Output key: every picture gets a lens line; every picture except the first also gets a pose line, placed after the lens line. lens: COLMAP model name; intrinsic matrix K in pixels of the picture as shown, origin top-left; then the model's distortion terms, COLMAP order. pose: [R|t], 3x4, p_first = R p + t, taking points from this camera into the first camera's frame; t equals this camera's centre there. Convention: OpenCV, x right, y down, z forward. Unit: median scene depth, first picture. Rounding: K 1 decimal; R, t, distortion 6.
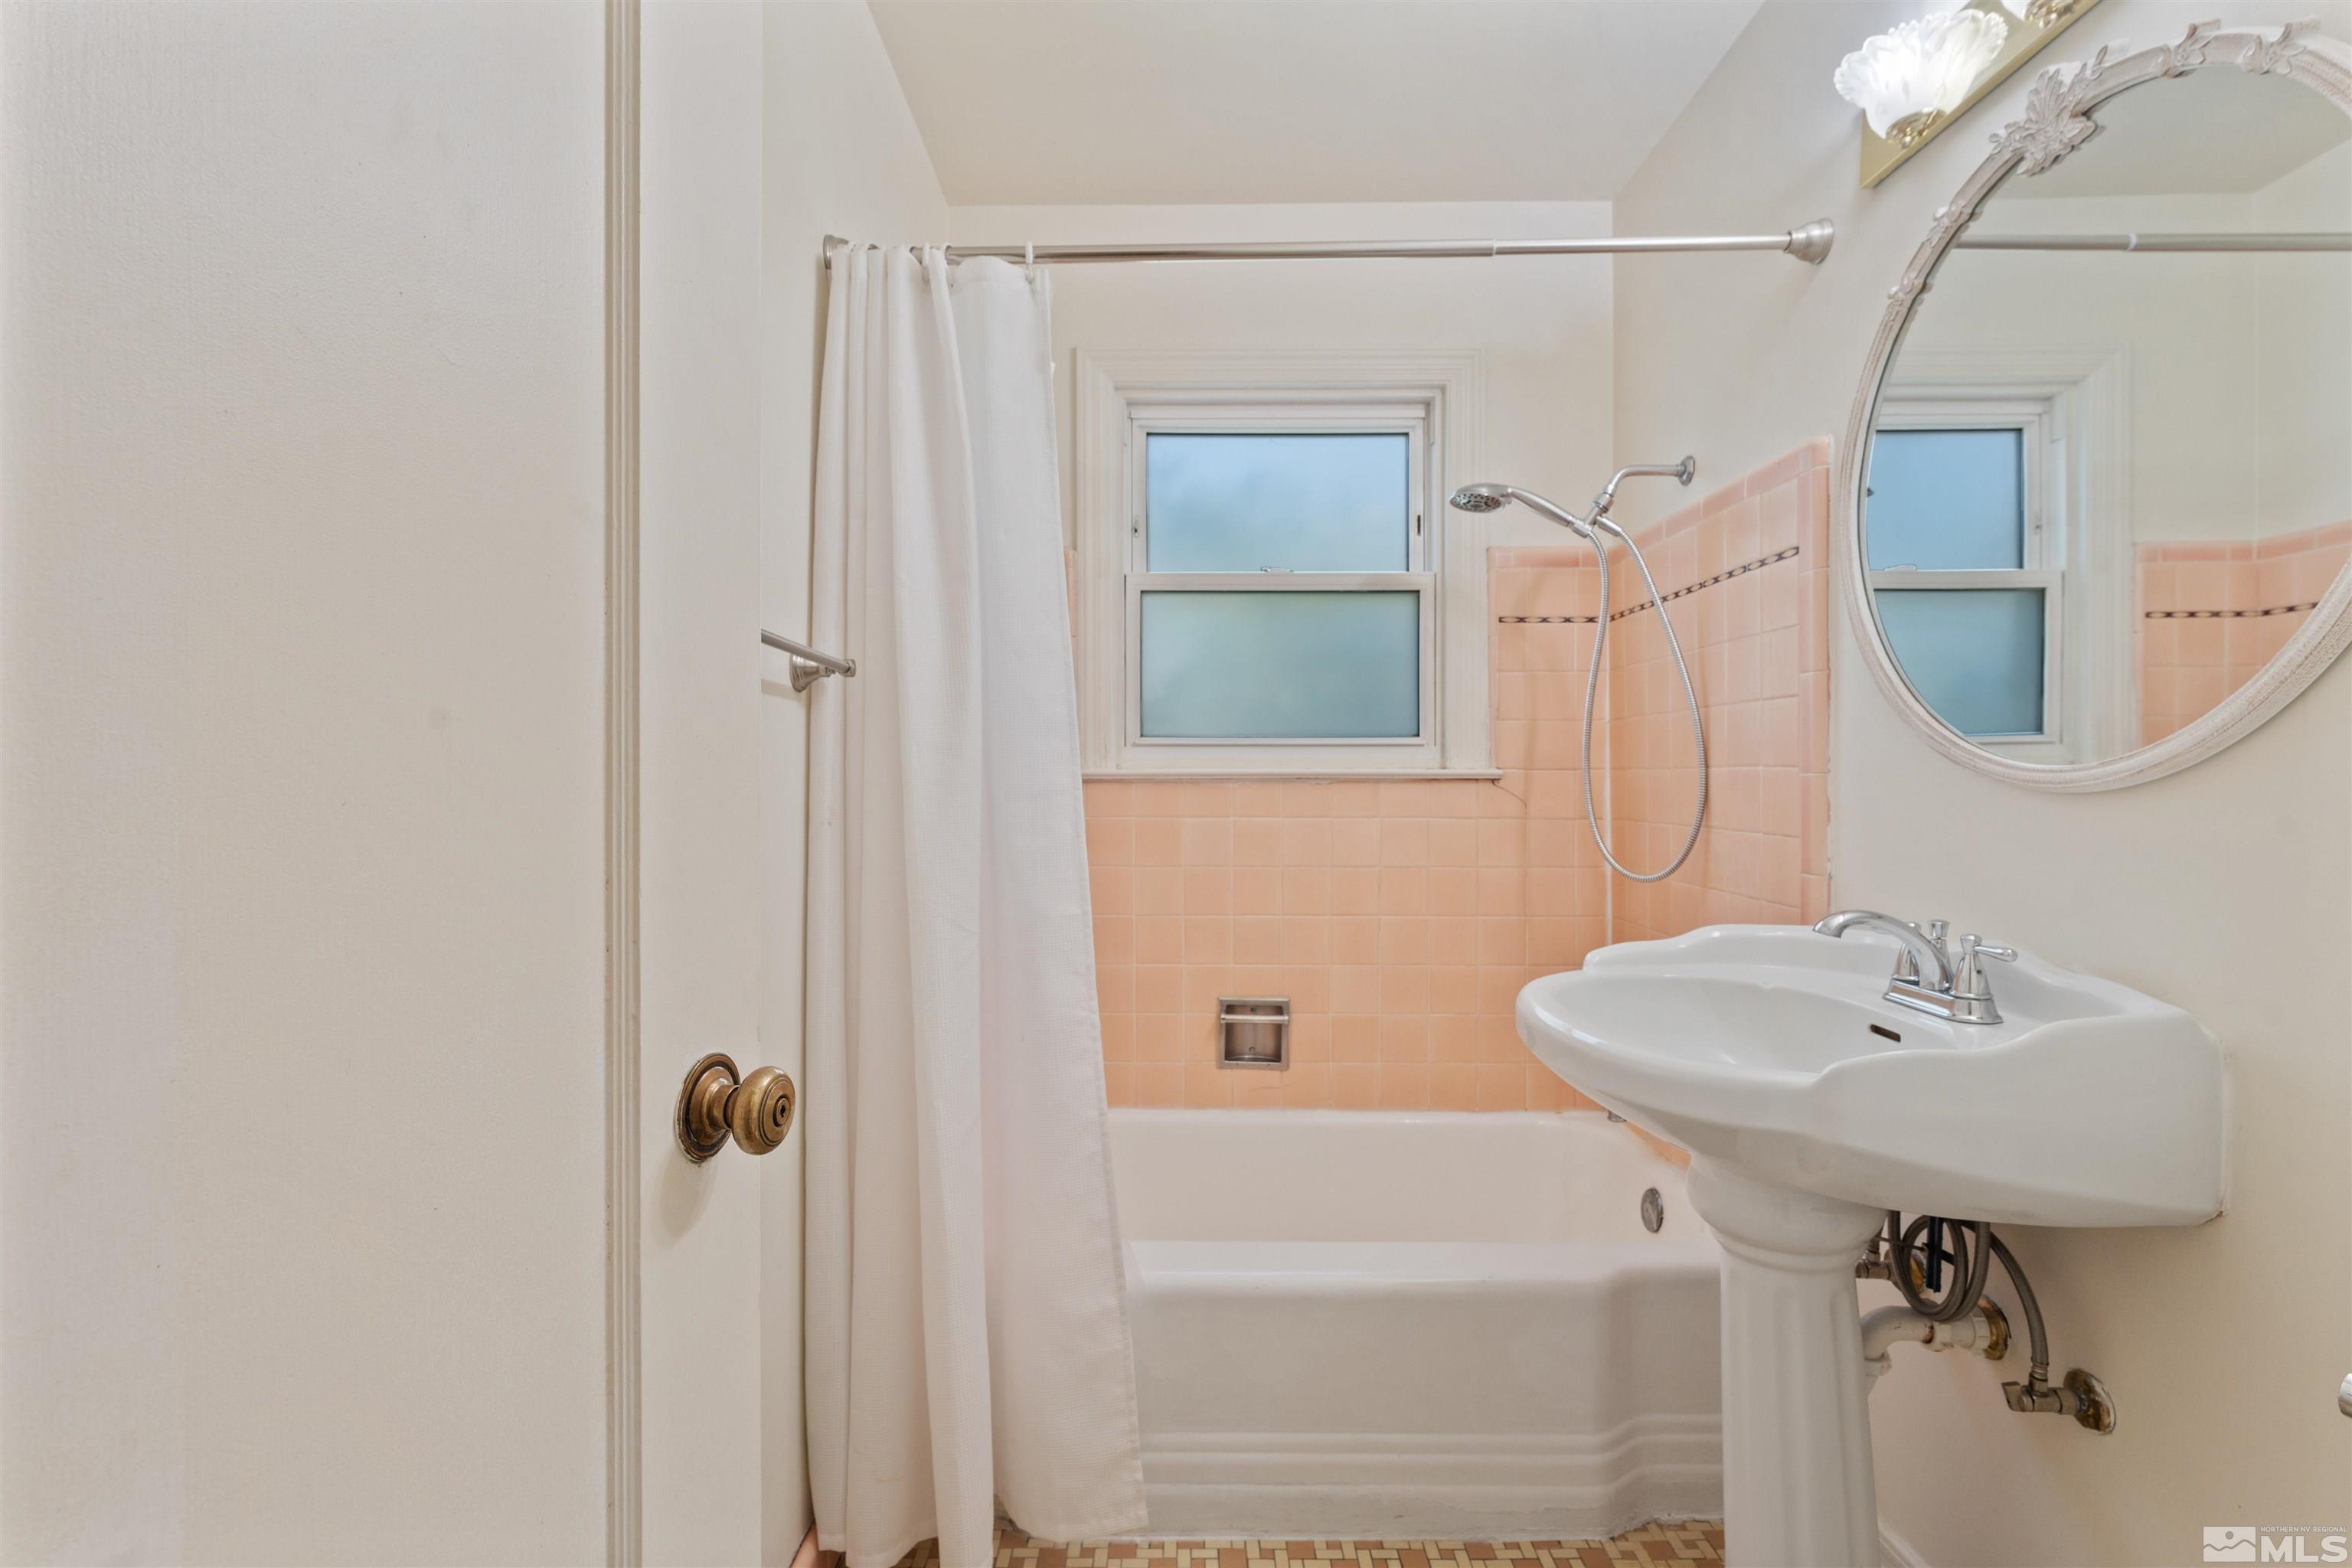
lens RADIAL K [[1083.3, 0, 1178.0], [0, 1083.3, 774.3], [0, 0, 1]] dist [-0.002689, 0.000293]
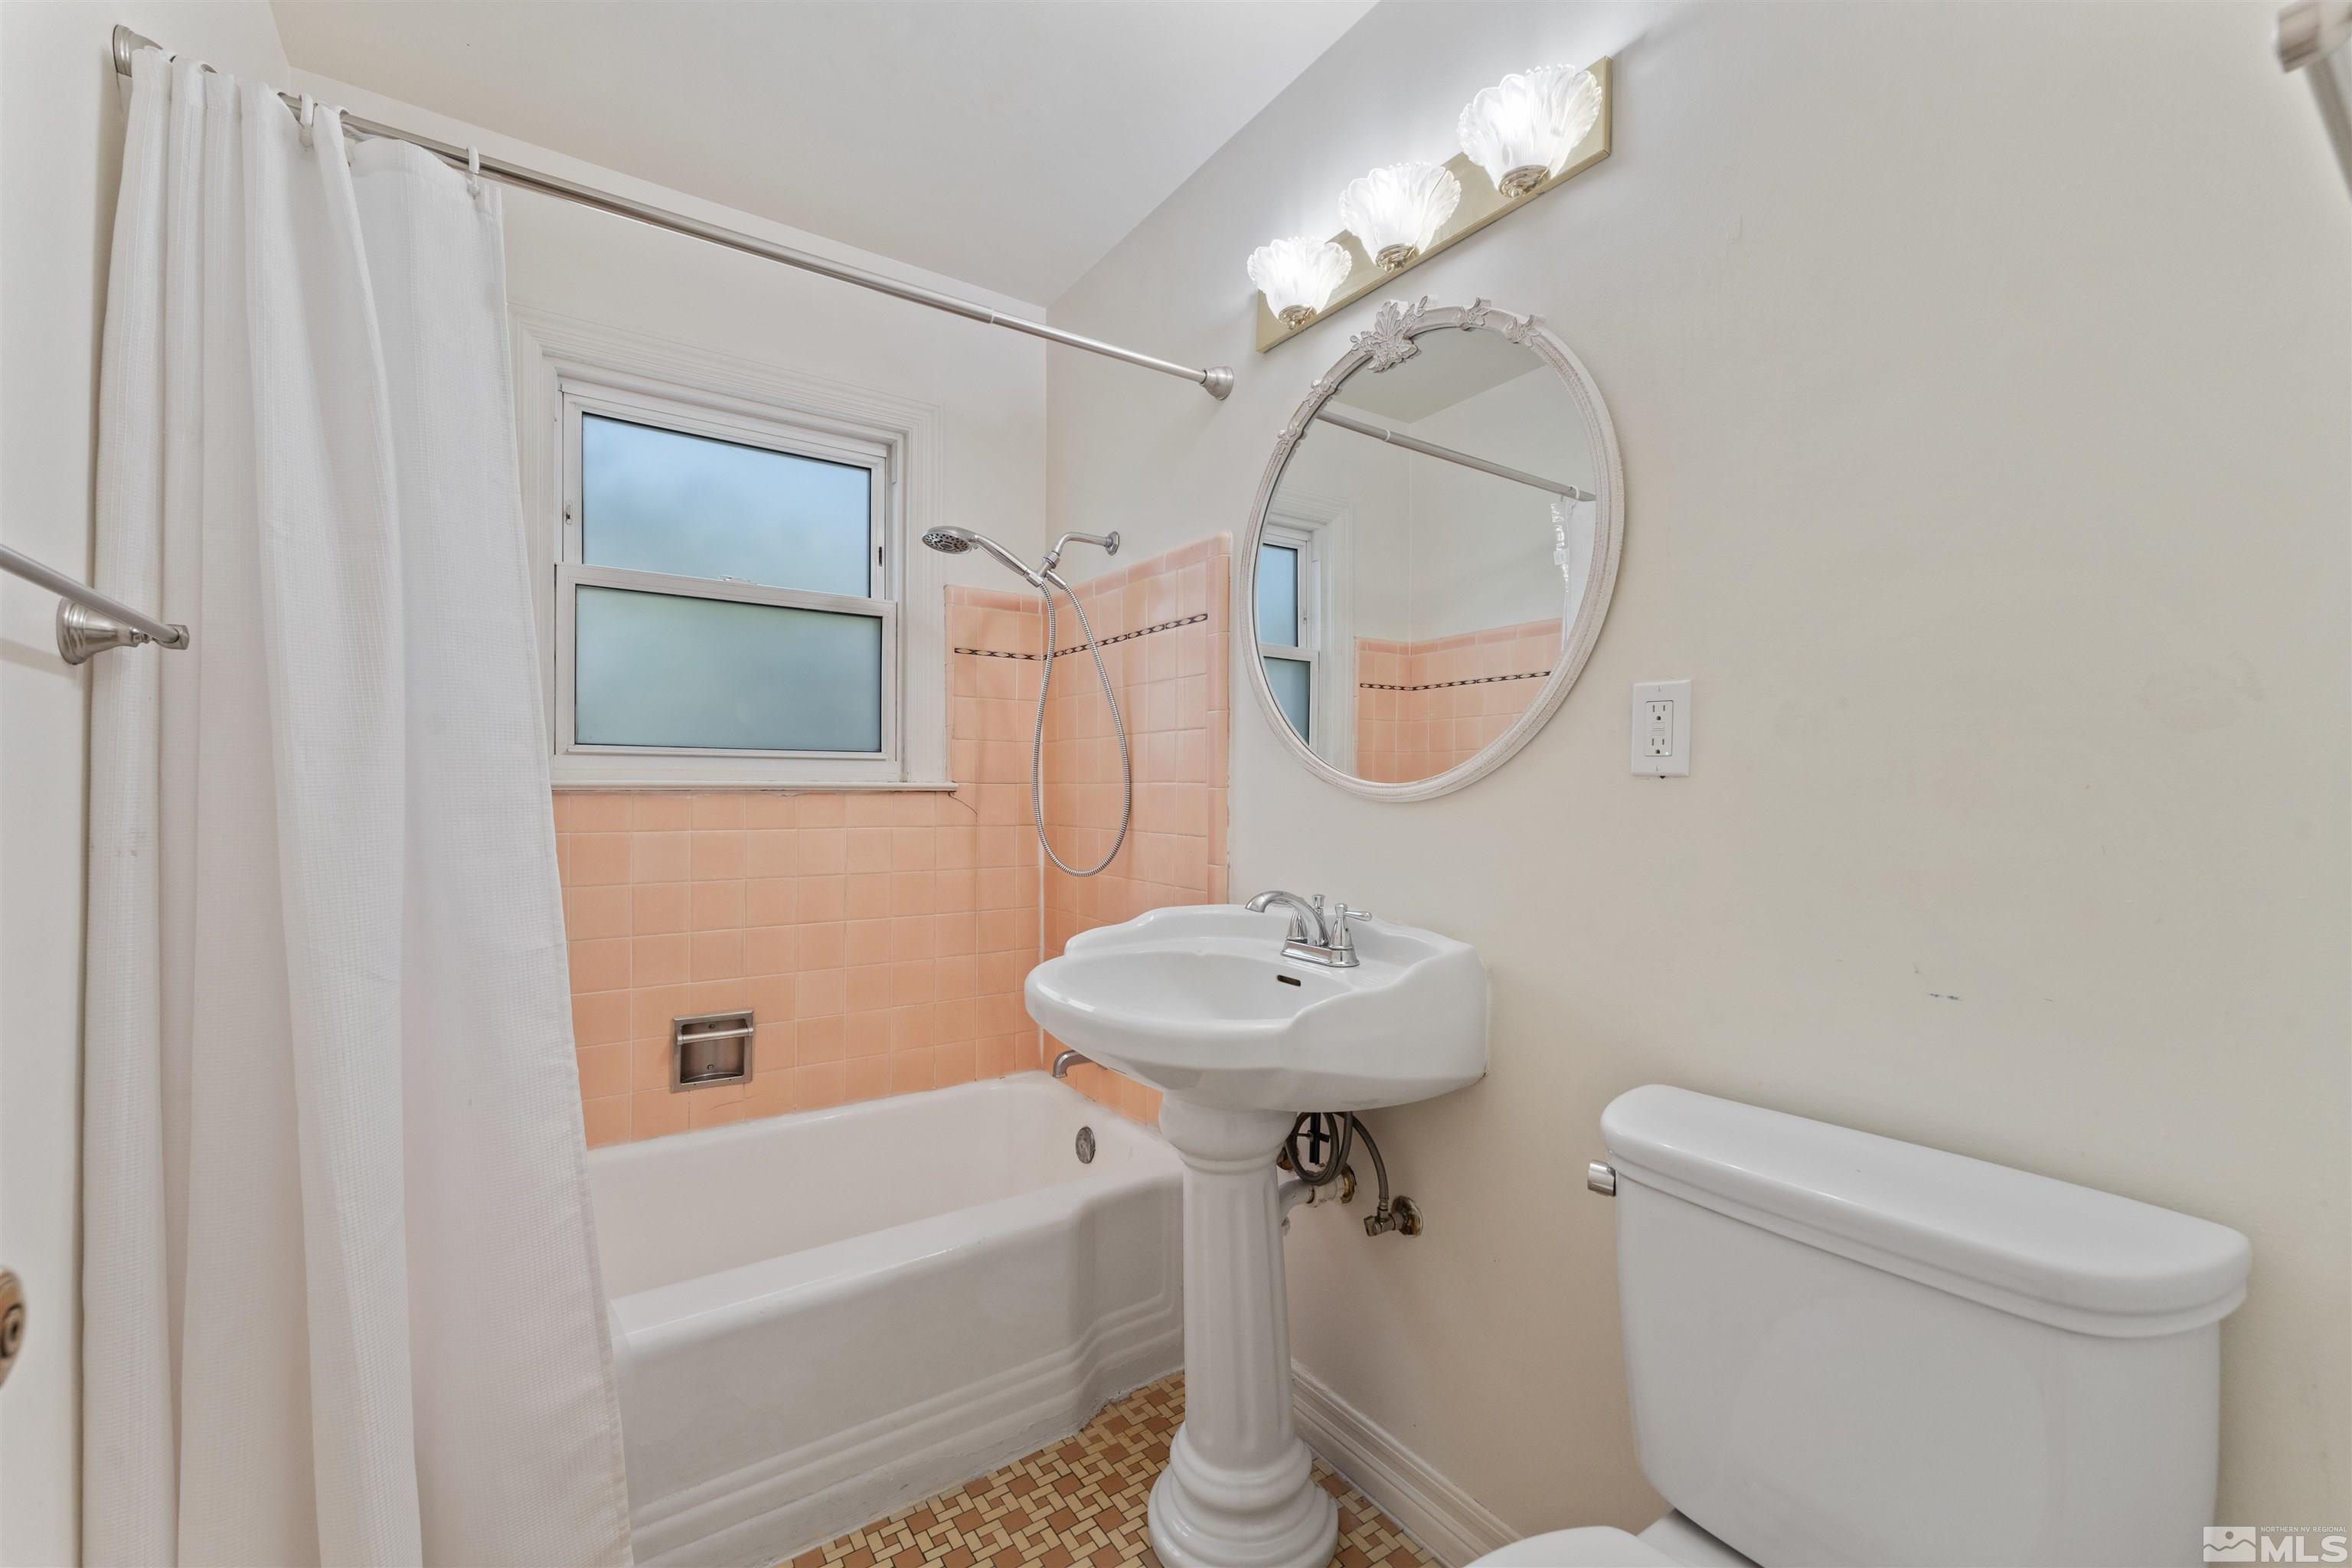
lens RADIAL K [[938.8, 0, 1178.8], [0, 938.8, 790.4], [0, 0, 1]] dist [0.000944, 0.000162]
pose [[0.822606, 0.003257, 0.568602, -0.098748], [-0.005401, 0.999983, 0.002085, -0.000172], [-0.568585, -0.004786, 0.822610, 0.090636]]
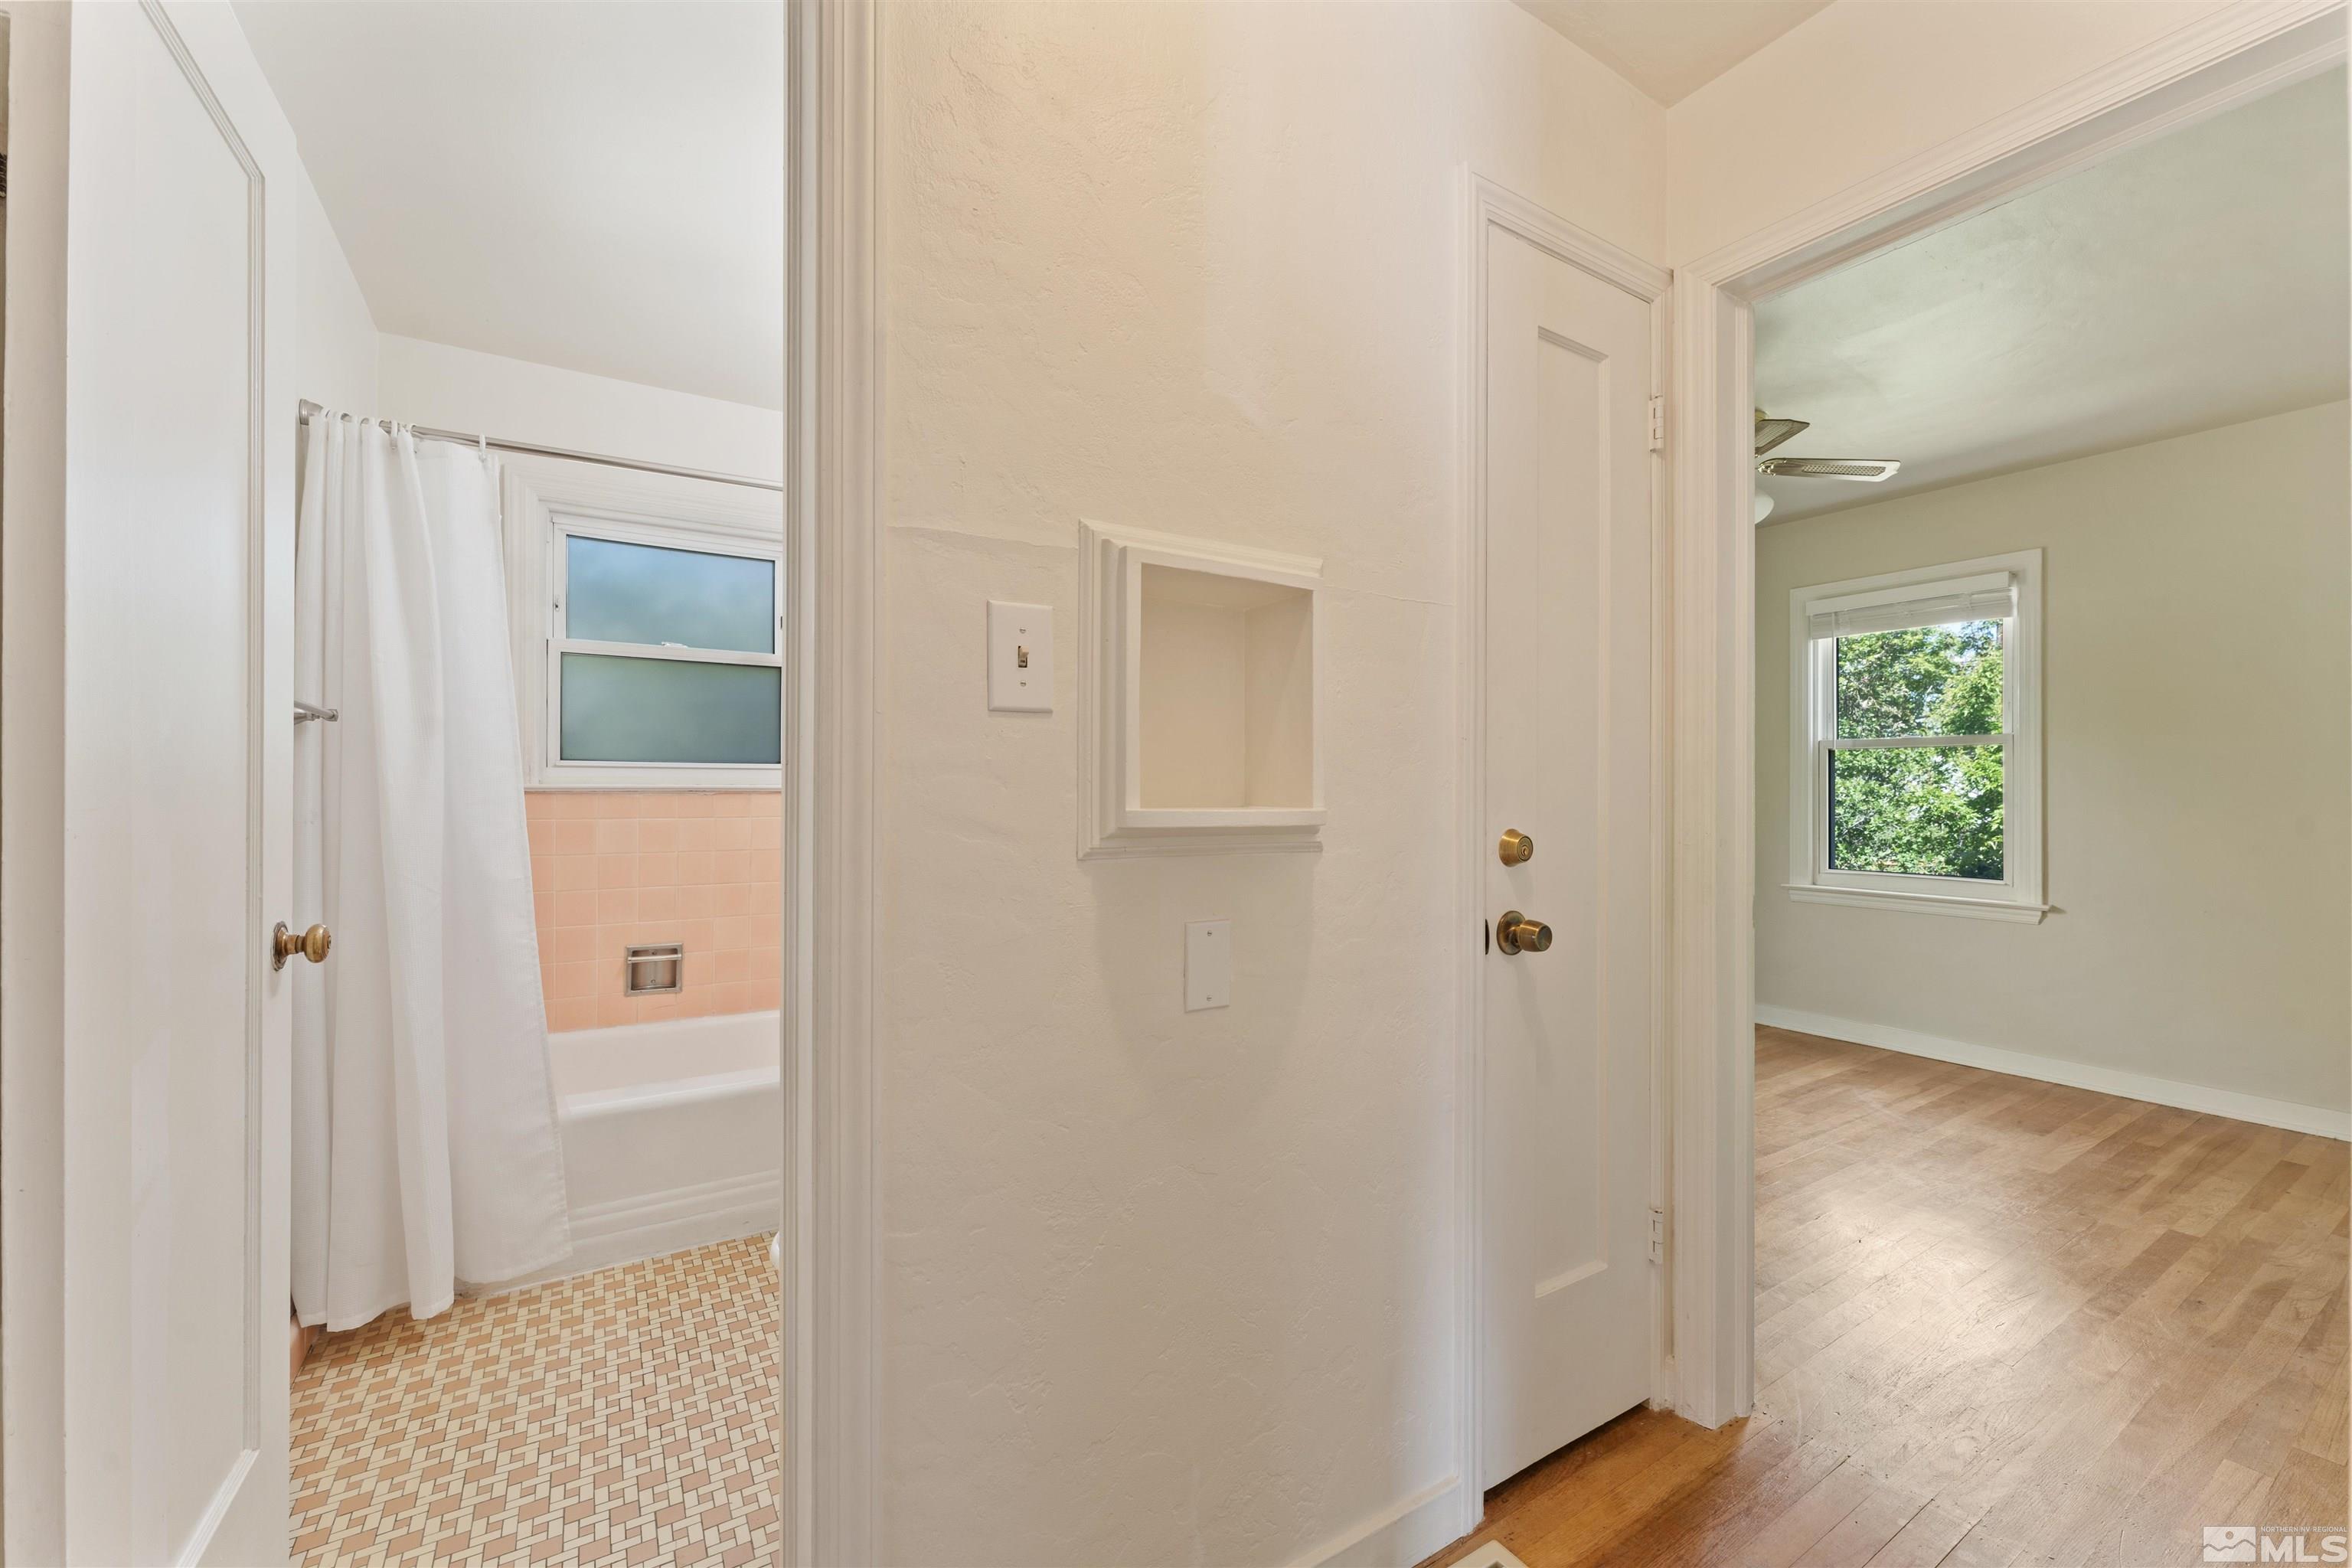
lens RADIAL K [[938.8, 0, 1175.6], [0, 938.8, 788.5], [0, 0, 1]] dist [0.000944, 0.000162]
pose [[0.844663, 0.004758, 0.535277, -0.020132], [-0.006258, 0.999980, 0.000986, -0.007330], [-0.535261, -0.004182, 0.844676, -0.606533]]
